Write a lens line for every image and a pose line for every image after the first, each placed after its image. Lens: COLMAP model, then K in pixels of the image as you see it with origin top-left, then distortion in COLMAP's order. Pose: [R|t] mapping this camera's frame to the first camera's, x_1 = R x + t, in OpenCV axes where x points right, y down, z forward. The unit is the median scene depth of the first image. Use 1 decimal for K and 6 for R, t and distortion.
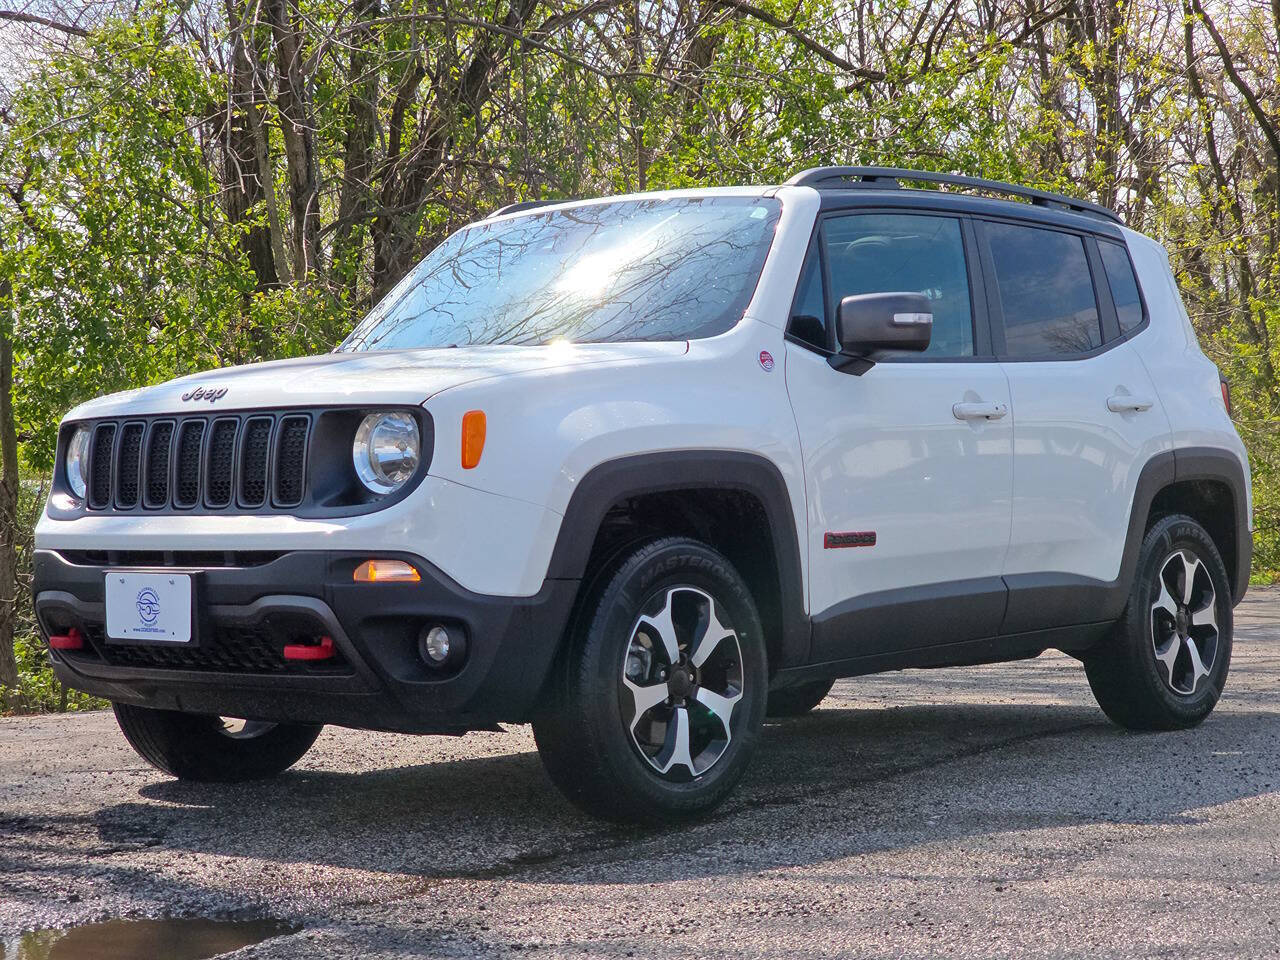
lens RADIAL K [[2496.0, 0, 643.1], [0, 2496.0, 480.8], [0, 0, 1]] dist [-0.008357, 0.000000]
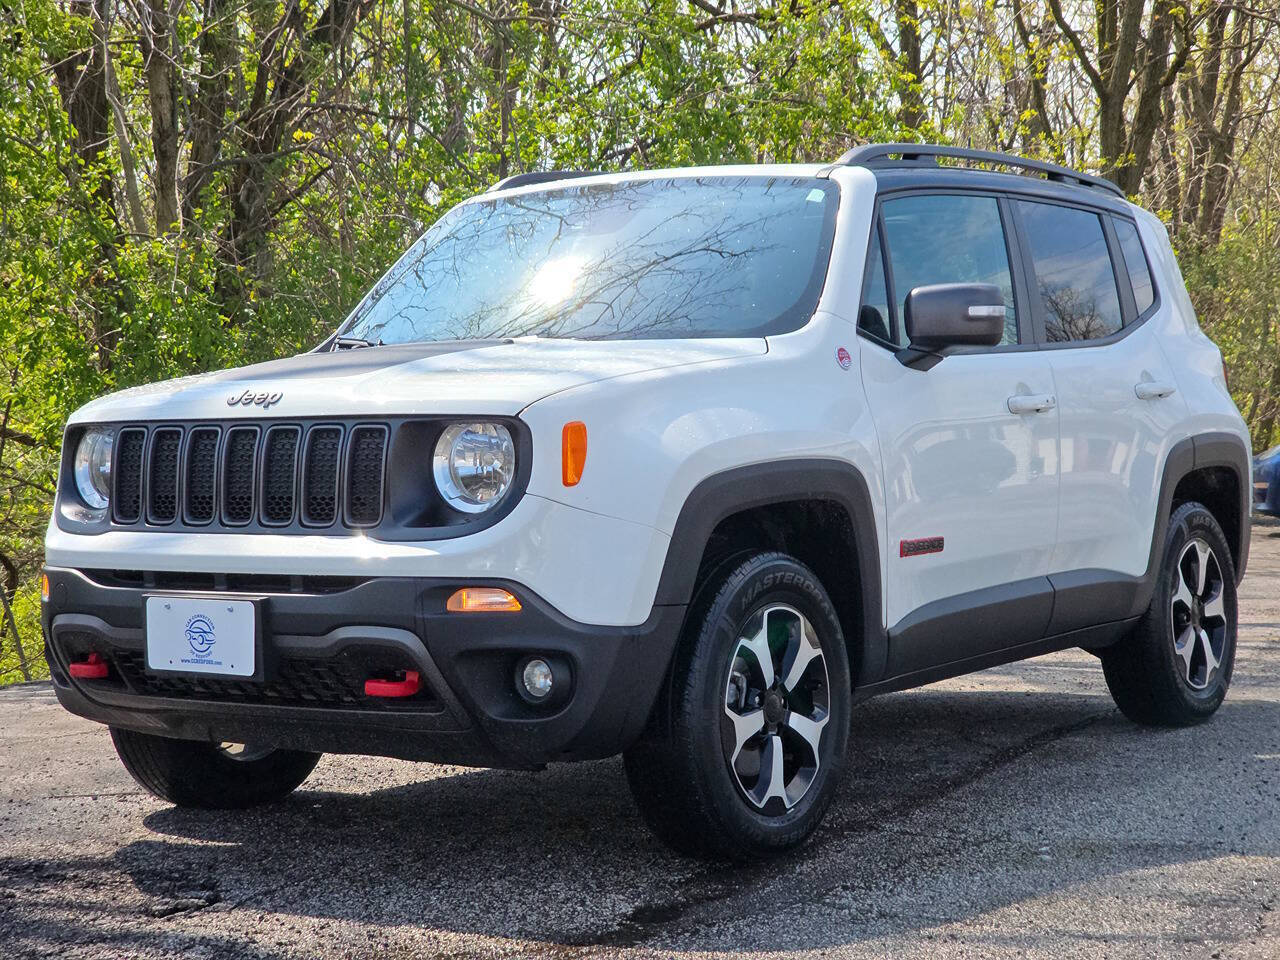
lens RADIAL K [[2496.0, 0, 661.9], [0, 2496.0, 448.4], [0, 0, 1]] dist [-0.008357, 0.000000]
pose [[0.994009, -0.002518, 0.109266, -0.127867], [0.000729, 0.999865, 0.016406, -0.031495], [-0.109293, -0.016228, 0.993877, 0.082733]]
